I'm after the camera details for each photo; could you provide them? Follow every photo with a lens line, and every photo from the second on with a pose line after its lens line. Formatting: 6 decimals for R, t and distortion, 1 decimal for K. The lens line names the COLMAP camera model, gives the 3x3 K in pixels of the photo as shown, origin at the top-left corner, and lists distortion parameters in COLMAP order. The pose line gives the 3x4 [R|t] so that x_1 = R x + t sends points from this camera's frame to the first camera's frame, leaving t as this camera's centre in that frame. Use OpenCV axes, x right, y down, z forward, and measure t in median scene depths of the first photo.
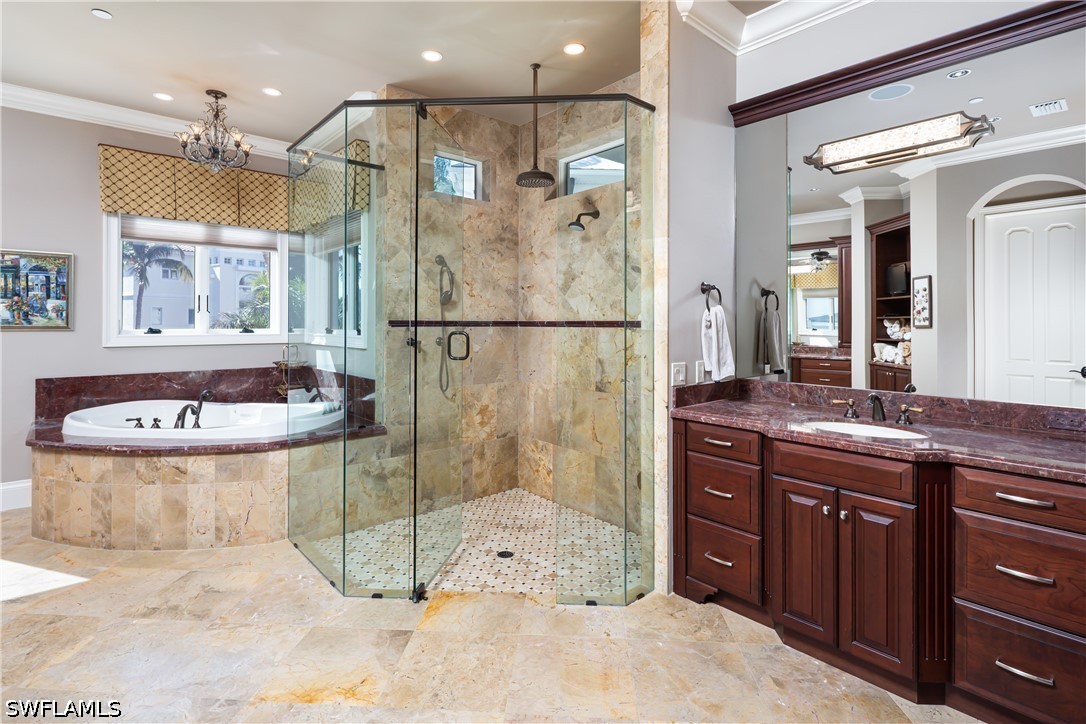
lens RADIAL K [[530.4, 0, 546.9], [0, 530.4, 321.8], [0, 0, 1]] dist [0.002177, -0.003651]
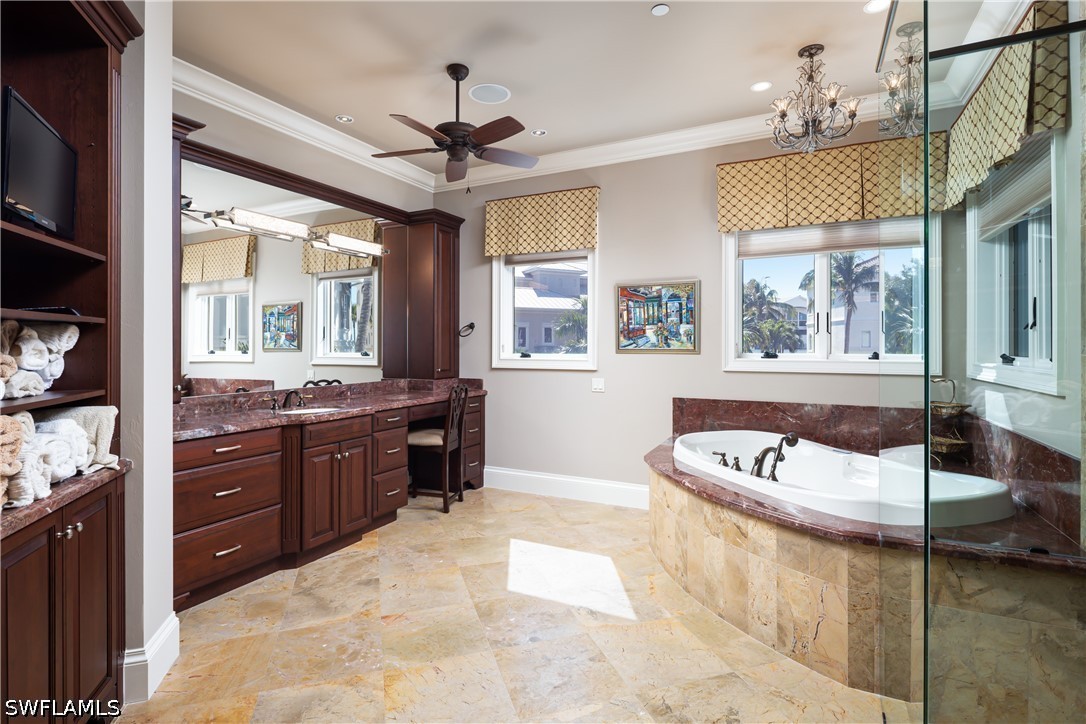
lens RADIAL K [[530.4, 0, 537.2], [0, 530.4, 344.3], [0, 0, 1]] dist [0.002177, -0.003651]
pose [[0.361696, -0.003172, -0.932291, -0.045948], [0.002478, 0.999994, -0.002440, -0.000093], [0.932293, -0.001428, 0.361701, 0.344273]]
